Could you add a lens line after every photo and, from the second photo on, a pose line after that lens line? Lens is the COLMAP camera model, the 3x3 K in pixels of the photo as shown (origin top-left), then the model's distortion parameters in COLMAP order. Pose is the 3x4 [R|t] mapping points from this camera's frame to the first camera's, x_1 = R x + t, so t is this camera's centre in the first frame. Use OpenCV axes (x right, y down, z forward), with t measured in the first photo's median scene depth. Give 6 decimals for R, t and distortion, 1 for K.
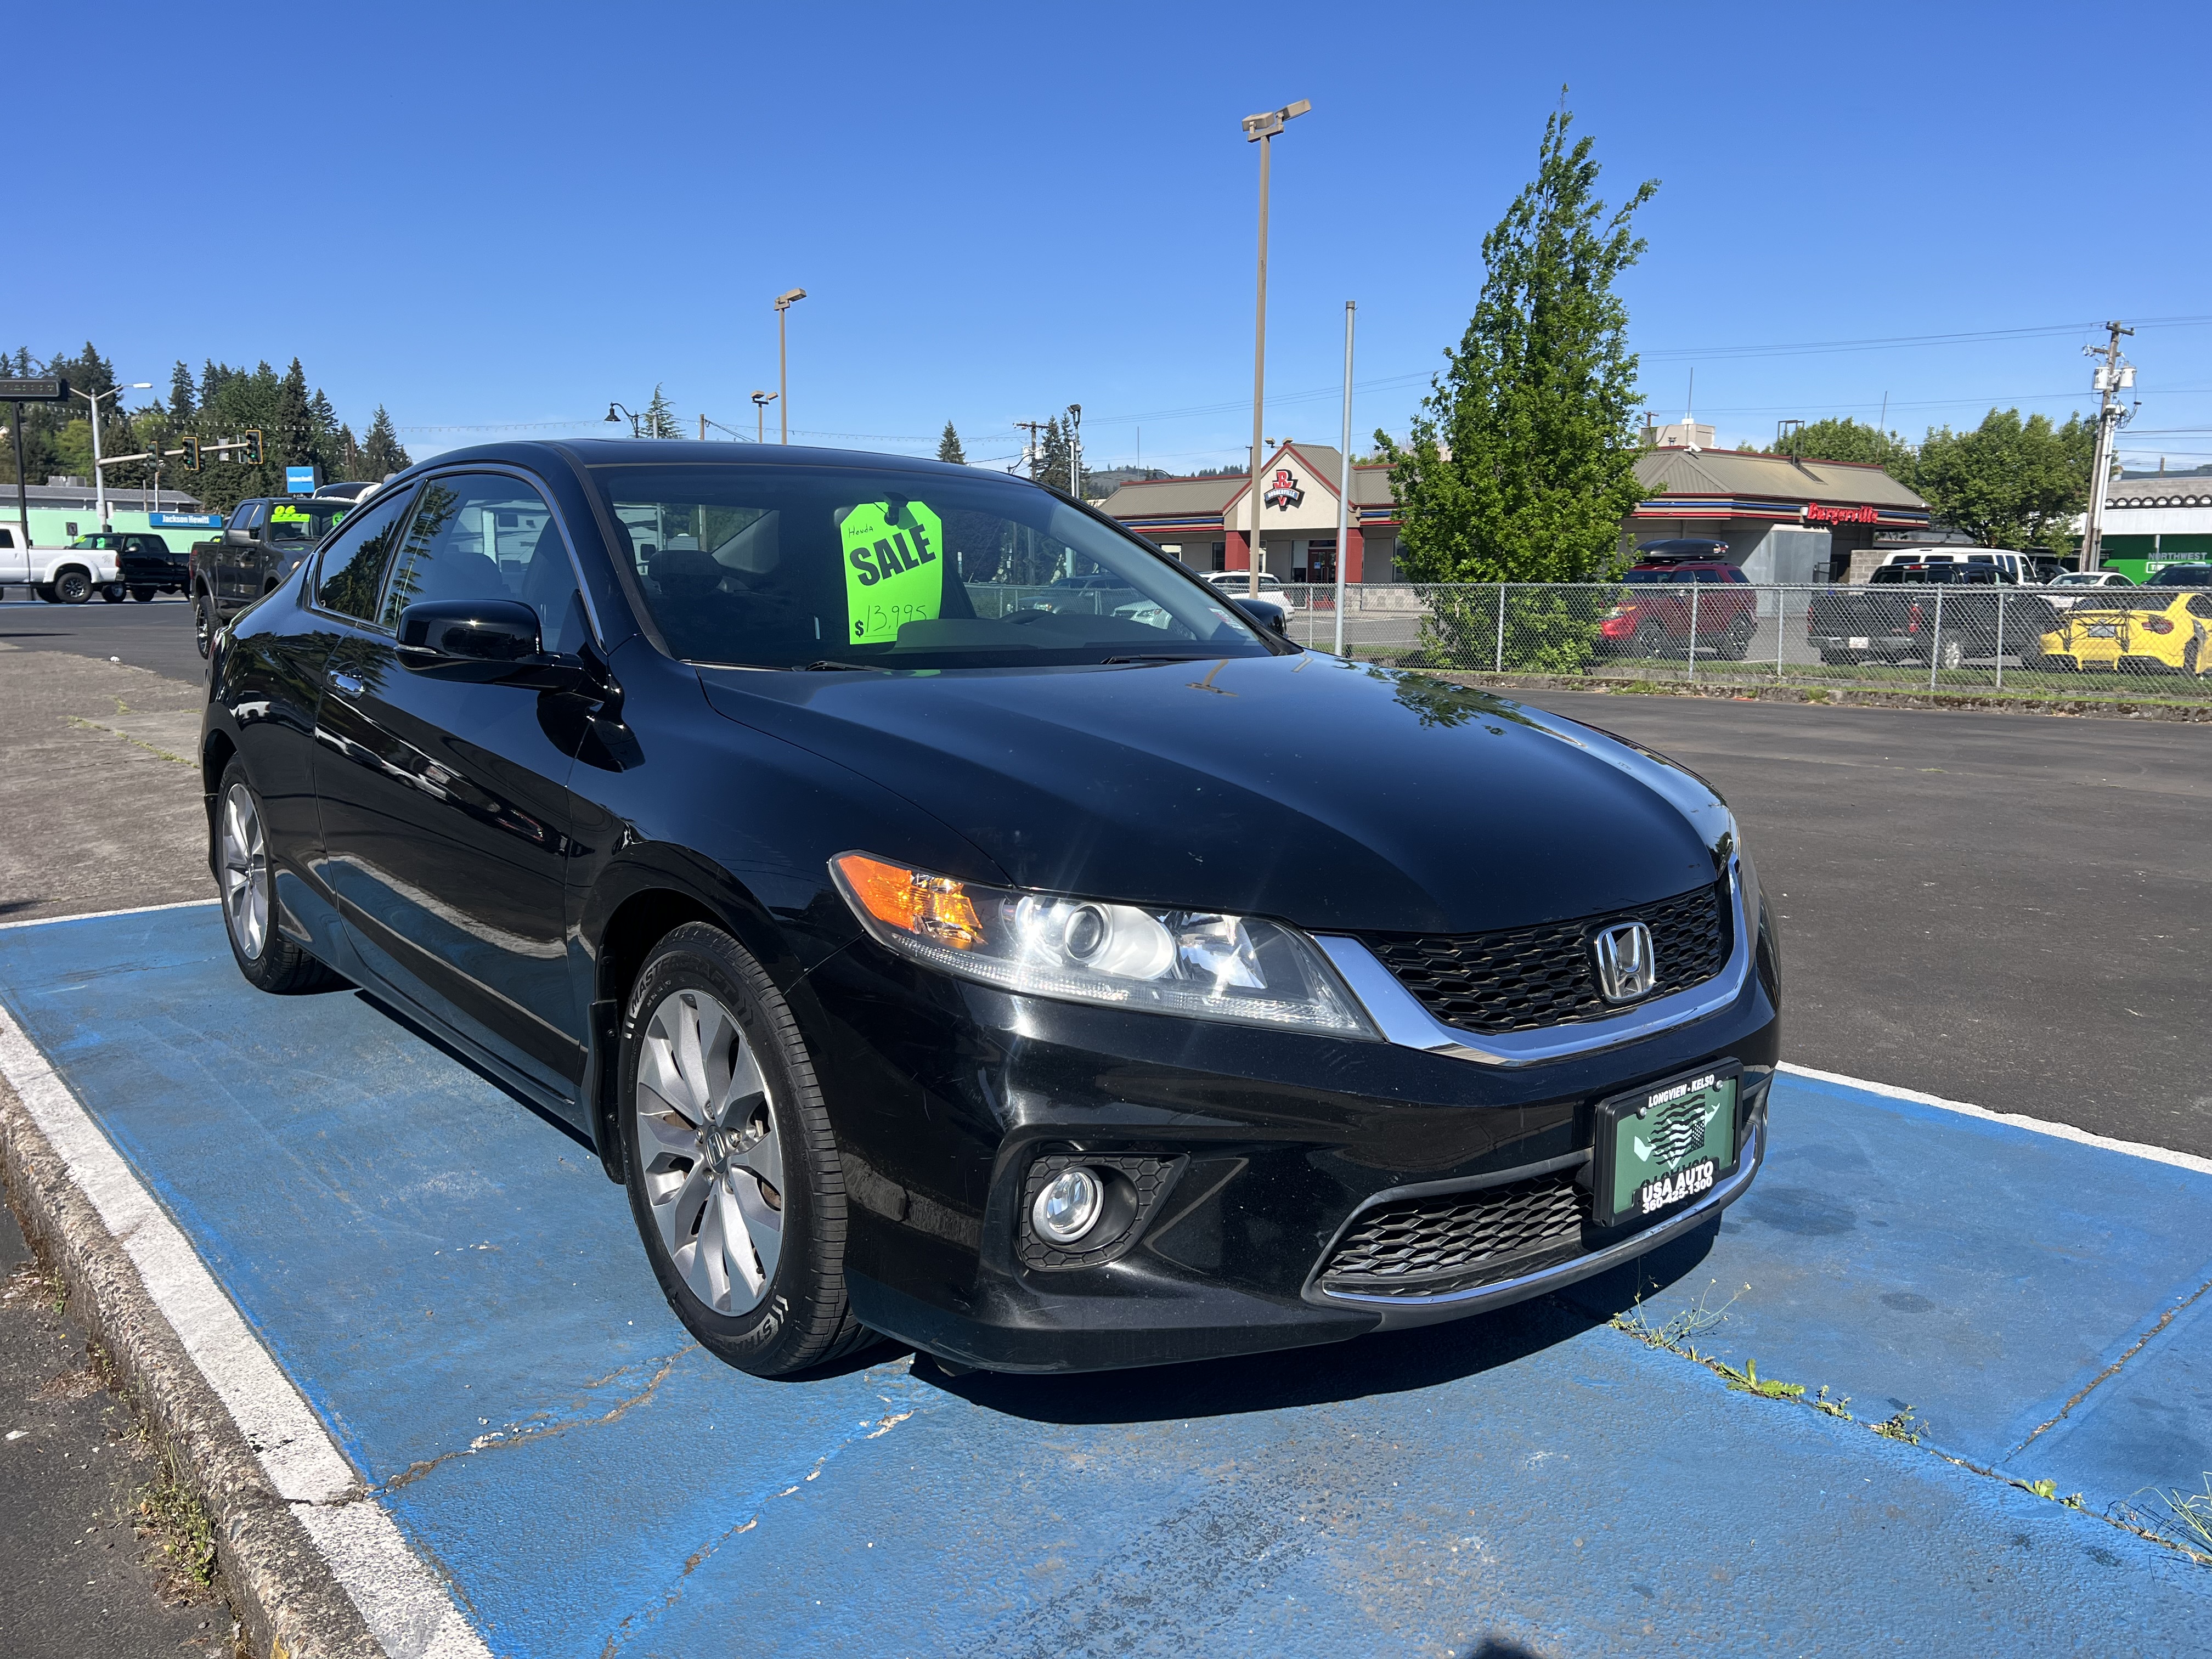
lens RADIAL K [[1654.8, 0, 1125.0], [0, 1654.8, 824.9], [0, 0, 1]] dist [0.038134, -0.005484]
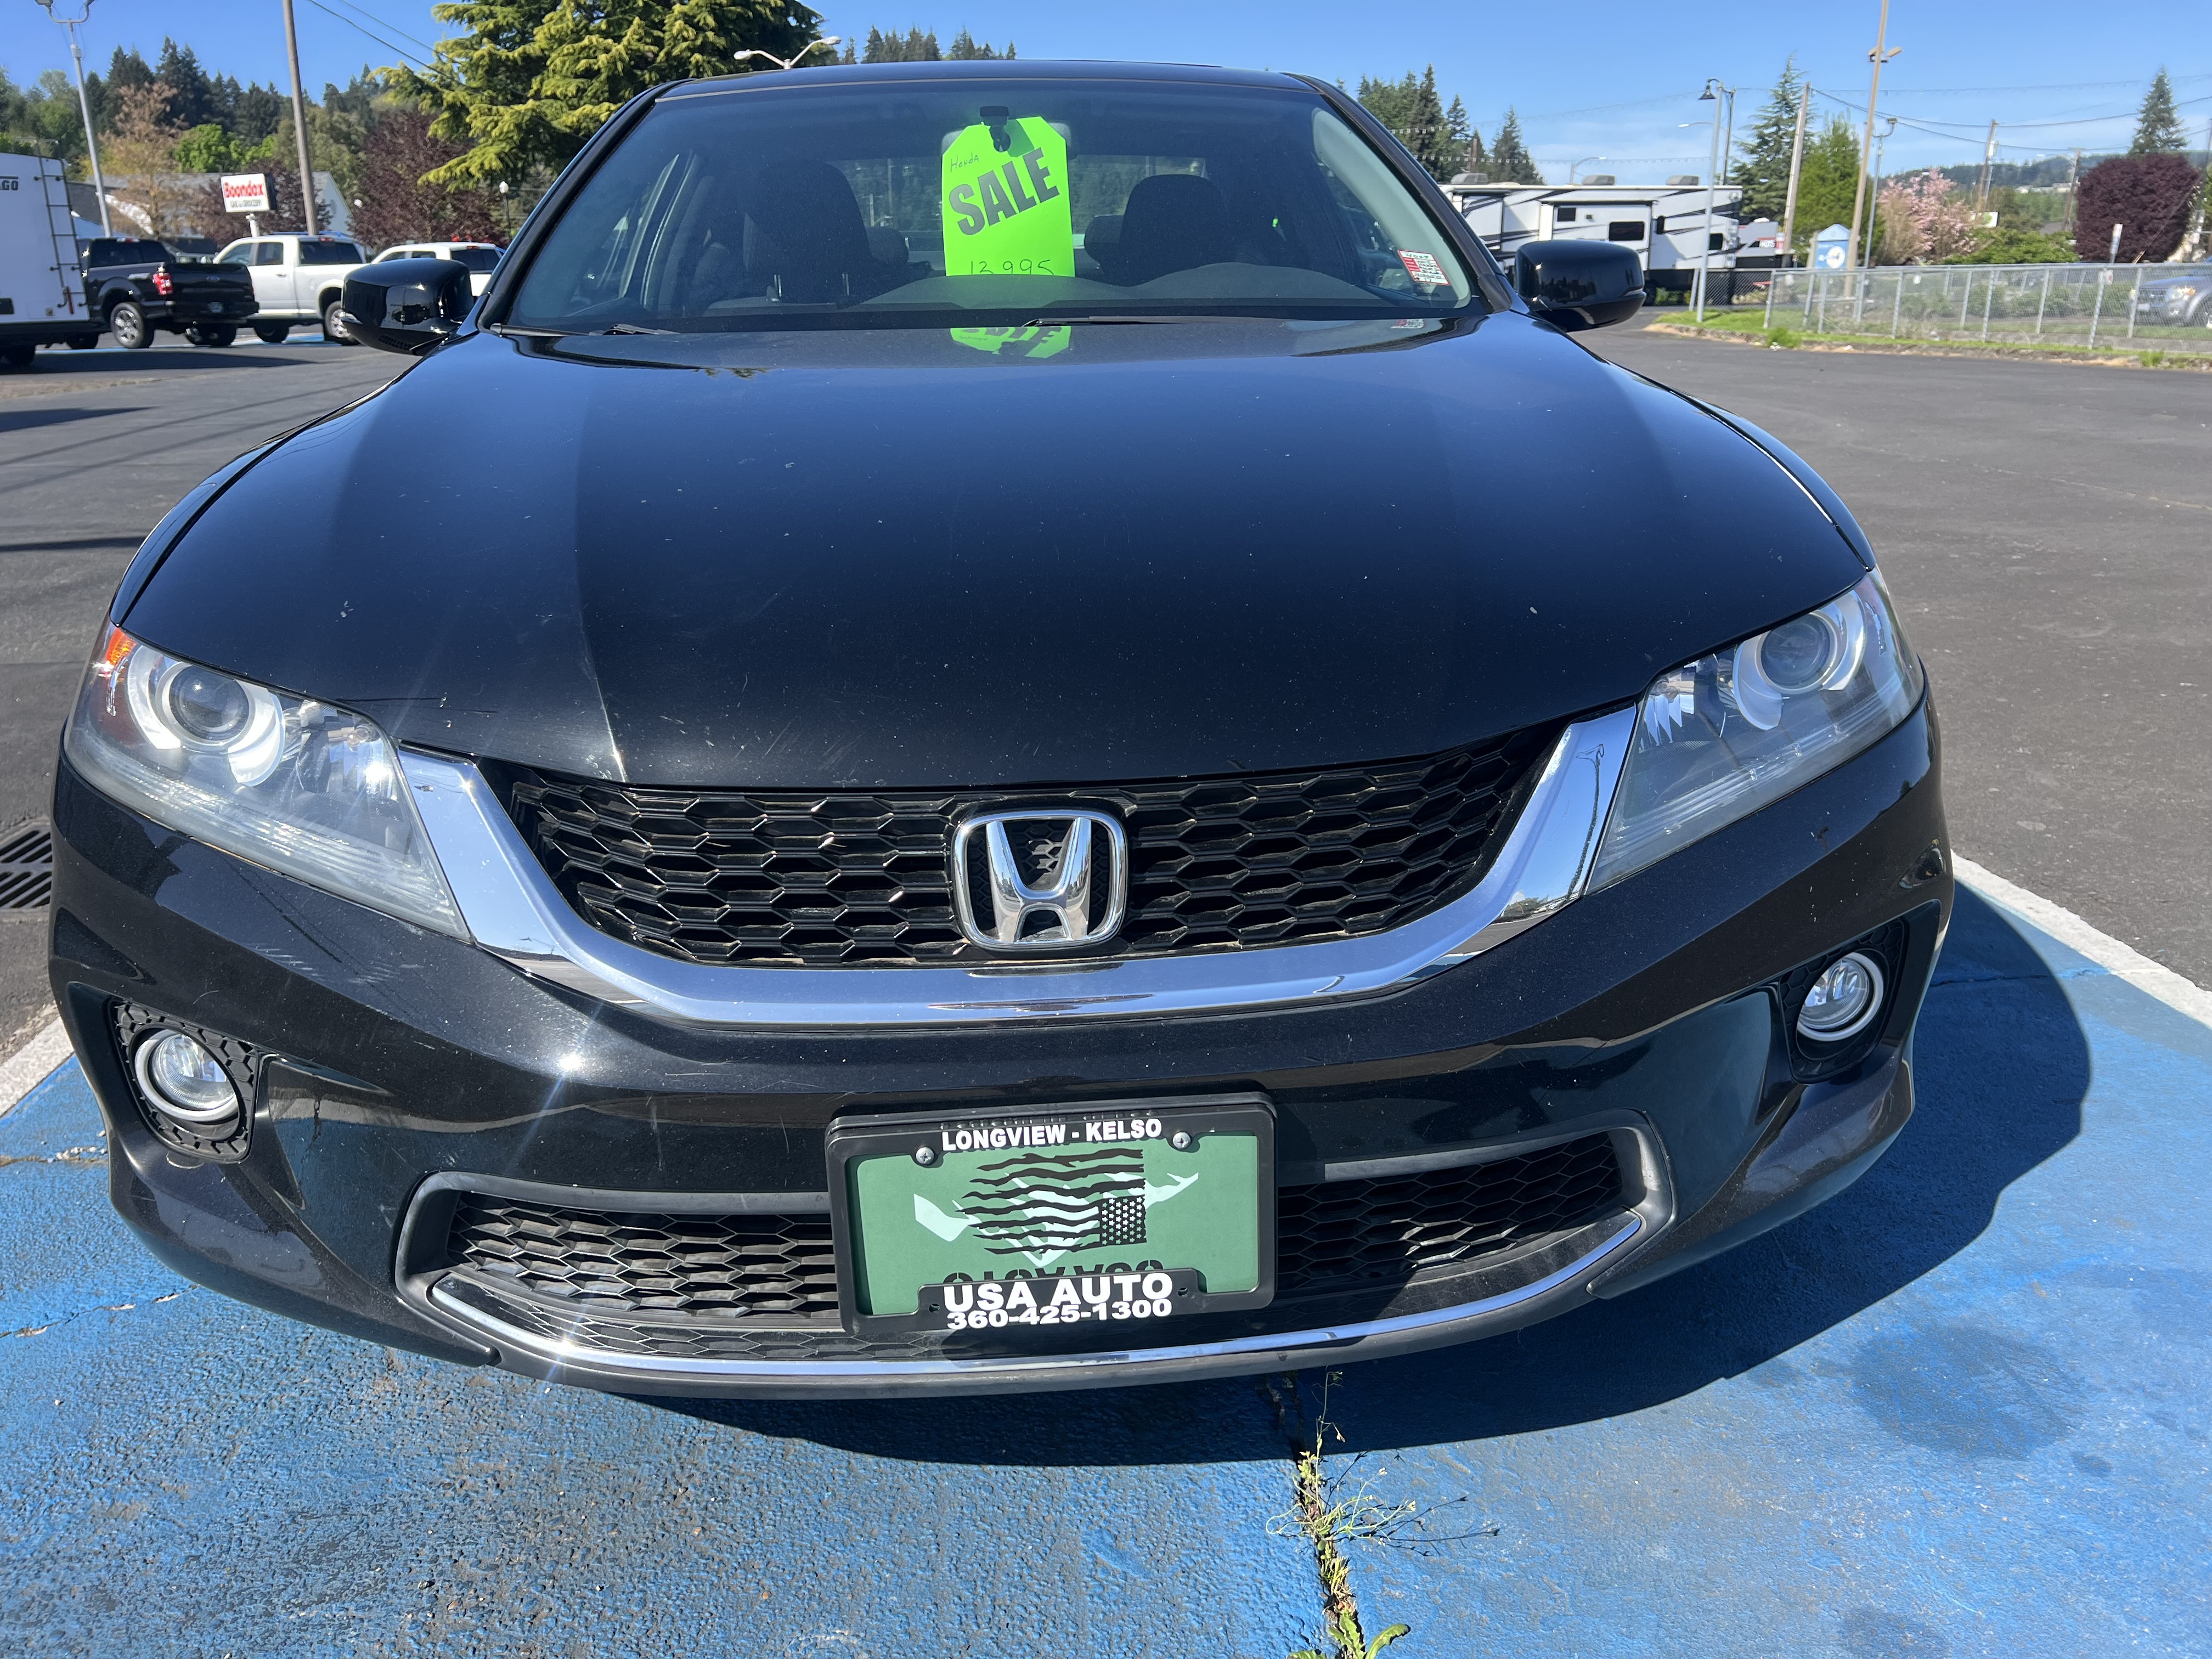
lens RADIAL K [[1654.8, 0, 1125.0], [0, 1654.8, 824.9], [0, 0, 1]] dist [0.038134, -0.005484]
pose [[0.812127, 0.157932, -0.561700, 0.391850], [-0.061085, 0.980395, 0.187337, -0.022281], [0.580274, -0.117830, 0.805852, 0.373257]]
